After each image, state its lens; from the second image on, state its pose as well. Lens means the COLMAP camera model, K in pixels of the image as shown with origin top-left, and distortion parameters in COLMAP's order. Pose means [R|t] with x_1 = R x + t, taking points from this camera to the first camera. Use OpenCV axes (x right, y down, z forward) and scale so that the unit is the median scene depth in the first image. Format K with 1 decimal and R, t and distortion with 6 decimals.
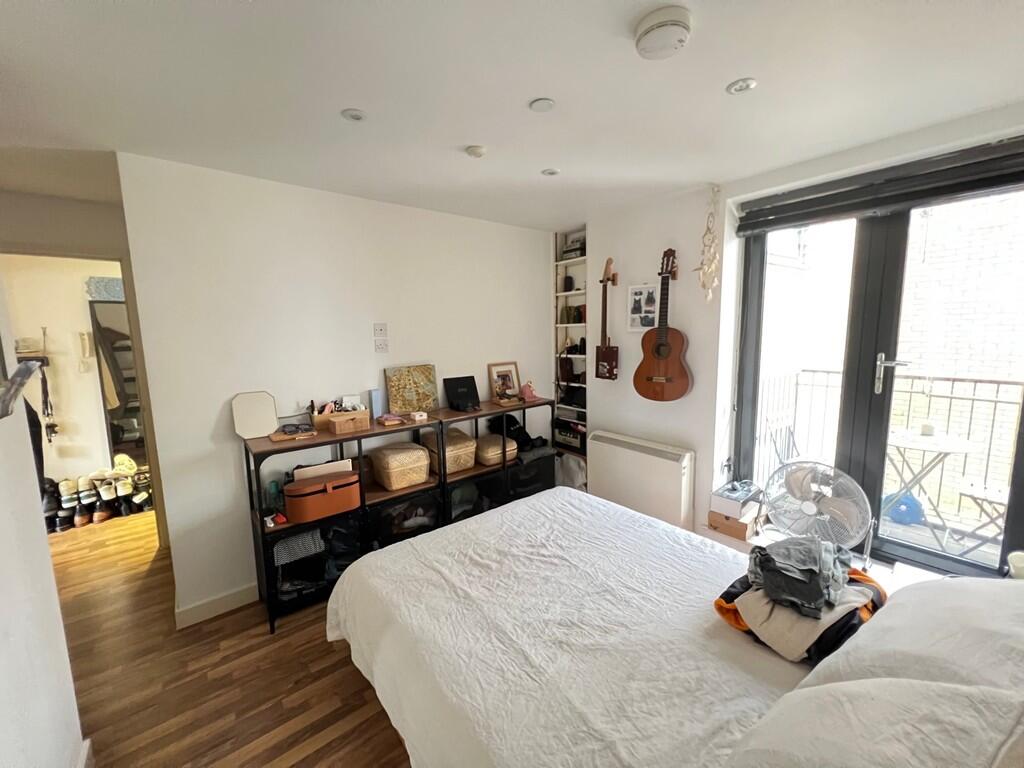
lens RADIAL K [[408.8, 0, 512.7], [0, 408.8, 382.7], [0, 0, 1]] dist [0.001086, -0.000004]
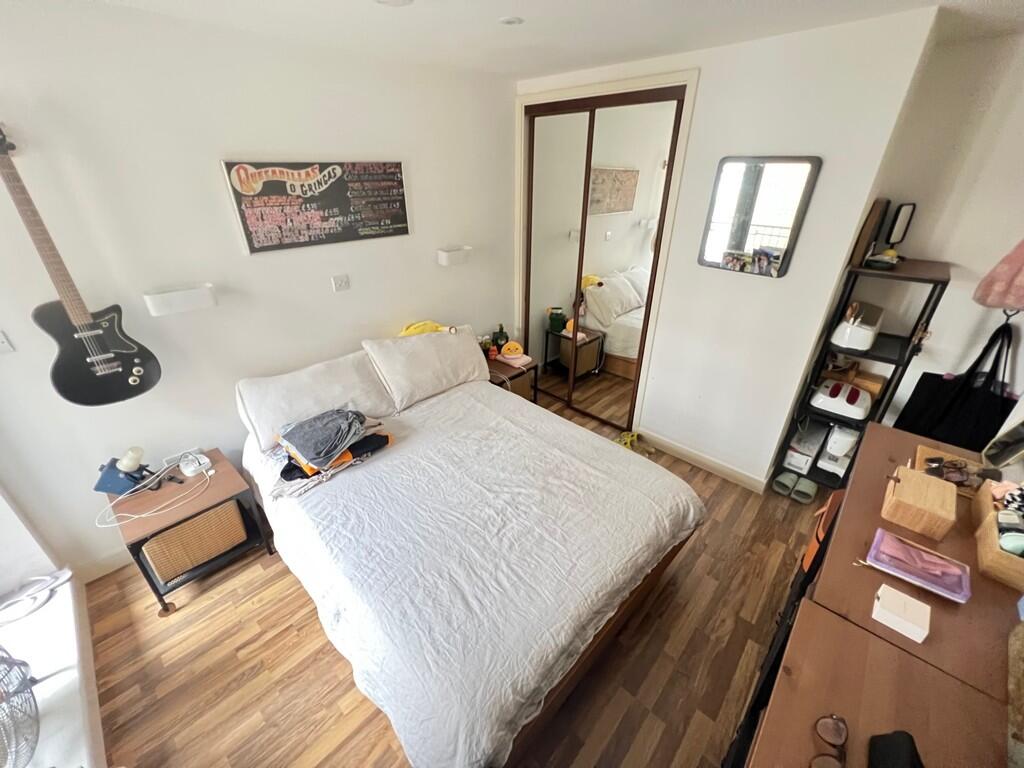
lens RADIAL K [[408.8, 0, 513.6], [0, 408.8, 382.3], [0, 0, 1]] dist [0.001086, -0.000004]
pose [[-0.990910, 0.077189, -0.110181, 0.098952], [0.000671, 0.821841, 0.569717, -0.254154], [0.134527, 0.564464, -0.814422, 1.106115]]
